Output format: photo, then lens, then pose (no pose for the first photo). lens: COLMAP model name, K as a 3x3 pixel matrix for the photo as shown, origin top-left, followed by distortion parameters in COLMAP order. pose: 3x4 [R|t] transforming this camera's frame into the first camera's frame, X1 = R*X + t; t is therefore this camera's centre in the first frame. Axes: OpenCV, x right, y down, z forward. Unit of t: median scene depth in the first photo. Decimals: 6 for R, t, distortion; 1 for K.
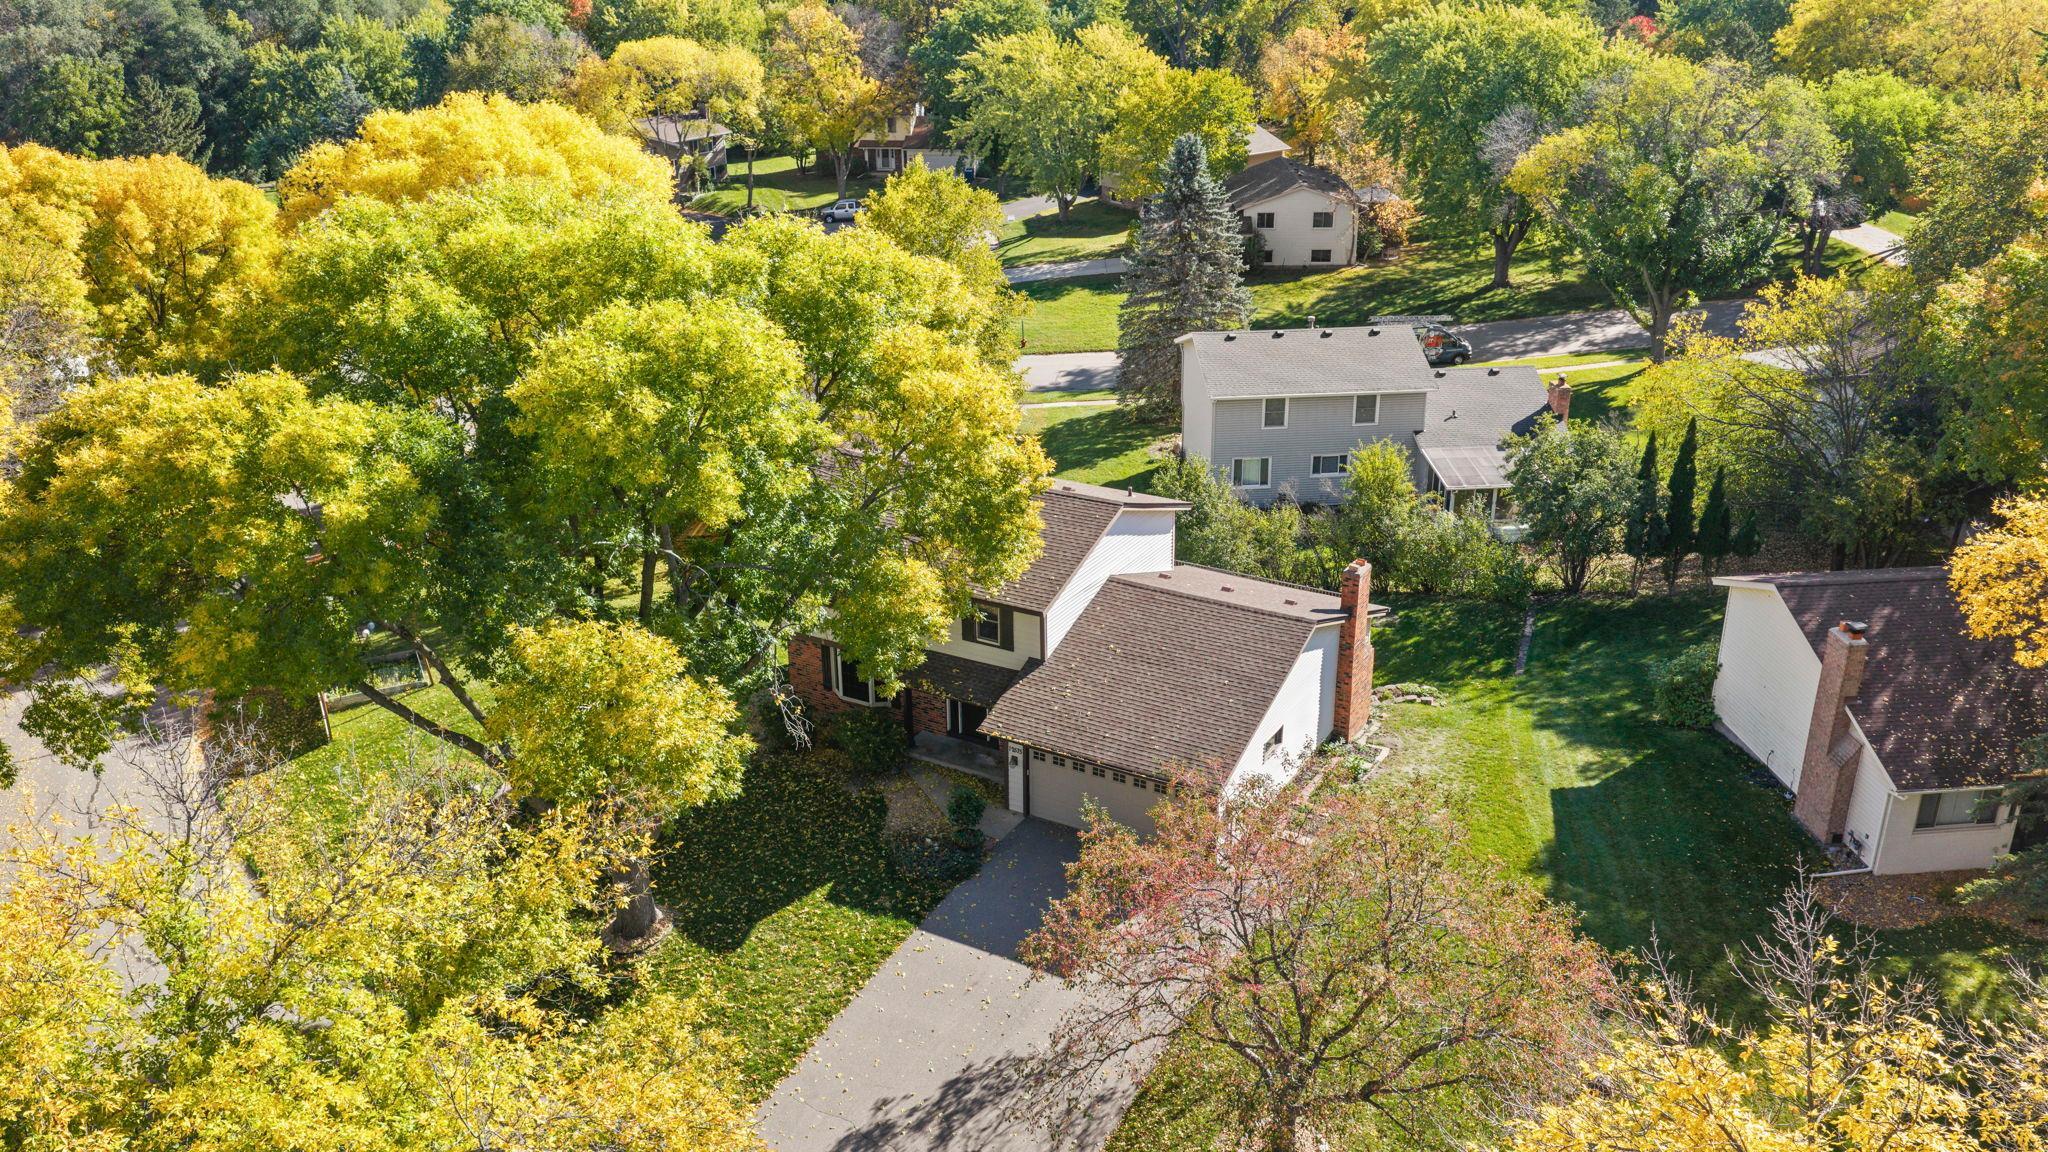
lens RADIAL K [[1681.3, 0, 1024.0], [0, 1681.3, 576.0], [0, 0, 1]] dist [0.013691, -0.046710]
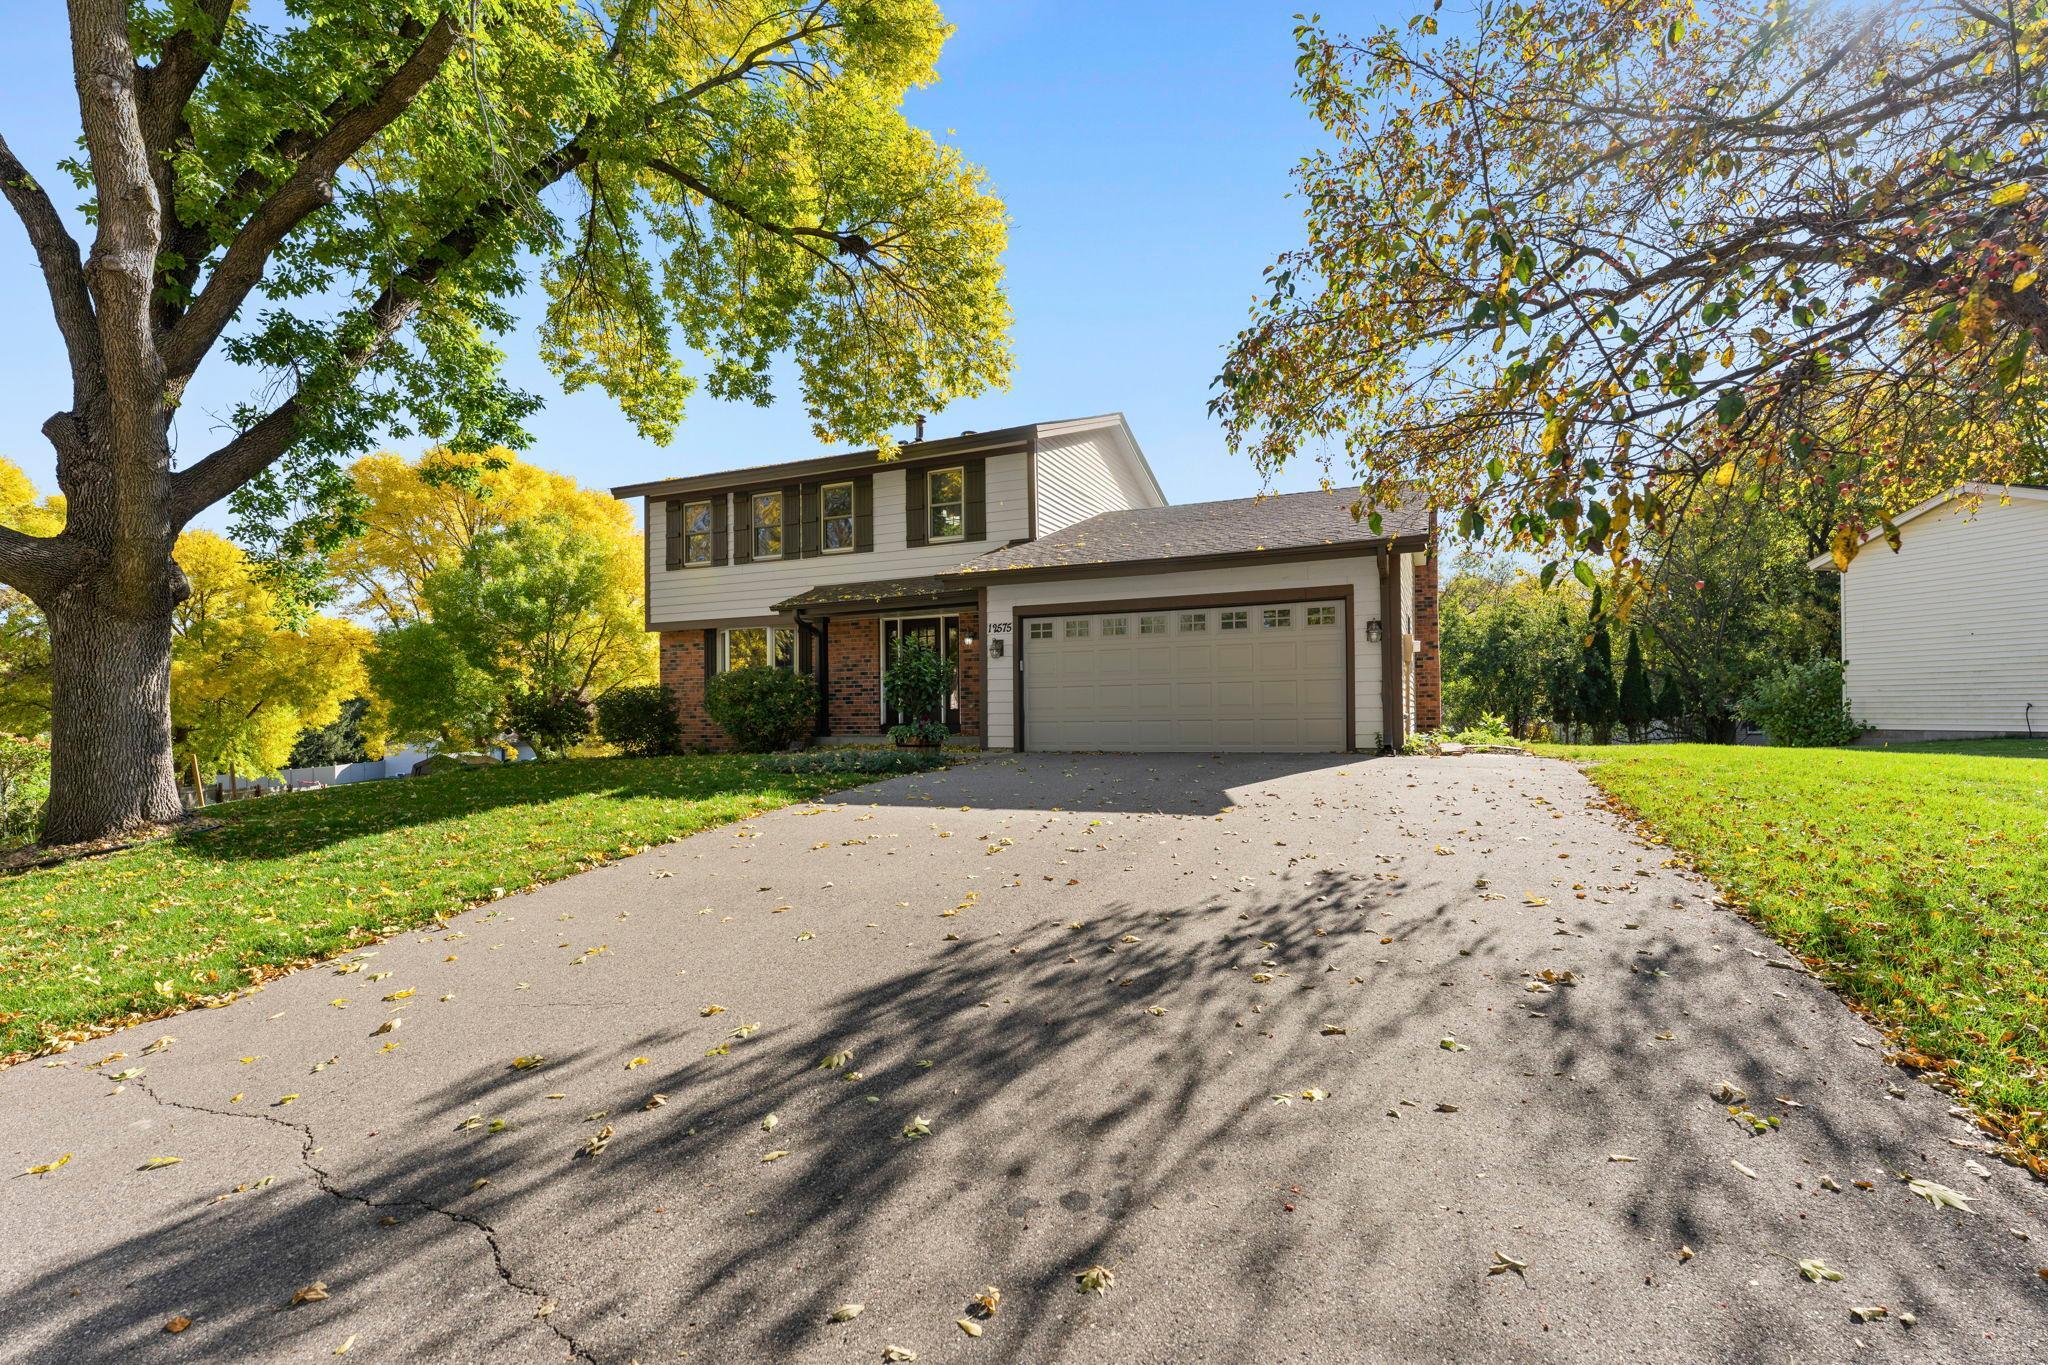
lens RADIAL K [[971.9, 0, 1024.0], [0, 971.9, 682.5], [0, 0, 1]] dist [0.001063, 0.000310]
pose [[0.995023, -0.001236, 0.099640, -0.033814], [0.039061, 0.924737, -0.378598, 0.277745], [-0.091673, 0.380606, 0.920182, 0.774073]]
